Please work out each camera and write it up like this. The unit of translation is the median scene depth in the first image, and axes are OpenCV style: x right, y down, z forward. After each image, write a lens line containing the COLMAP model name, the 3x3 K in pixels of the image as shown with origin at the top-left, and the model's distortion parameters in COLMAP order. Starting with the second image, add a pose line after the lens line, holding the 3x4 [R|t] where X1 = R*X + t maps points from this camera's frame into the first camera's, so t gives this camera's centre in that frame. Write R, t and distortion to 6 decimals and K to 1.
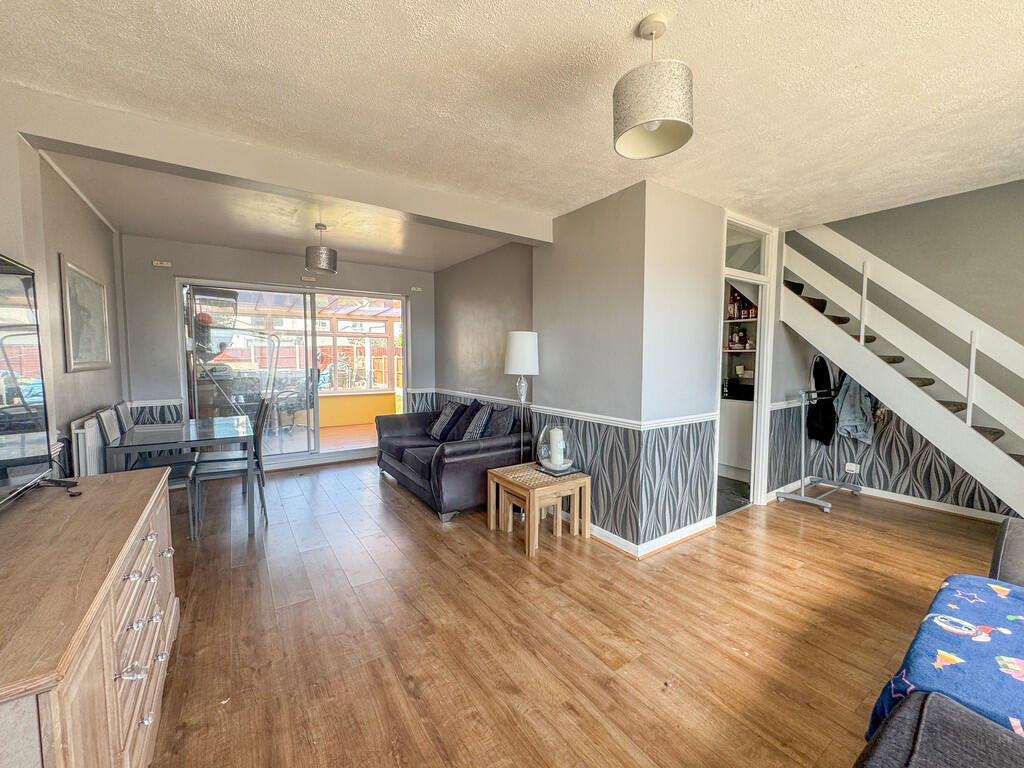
lens RADIAL K [[415.3, 0, 511.2], [0, 415.3, 383.7], [0, 0, 1]] dist [-0.000330, 0.000458]
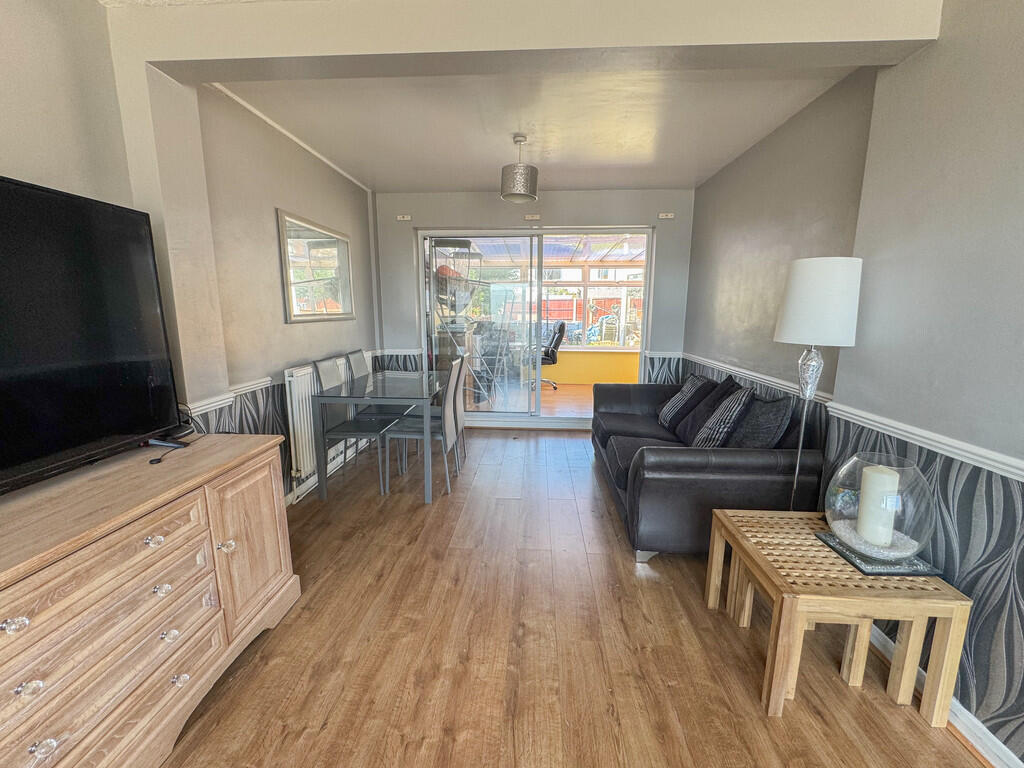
lens RADIAL K [[415.3, 0, 514.6], [0, 415.3, 384.6], [0, 0, 1]] dist [-0.000330, 0.000458]
pose [[0.793683, 0.110238, -0.598260, 0.046712], [-0.041126, 0.990917, 0.128032, -0.023687], [0.606940, -0.077013, 0.791007, 0.364457]]
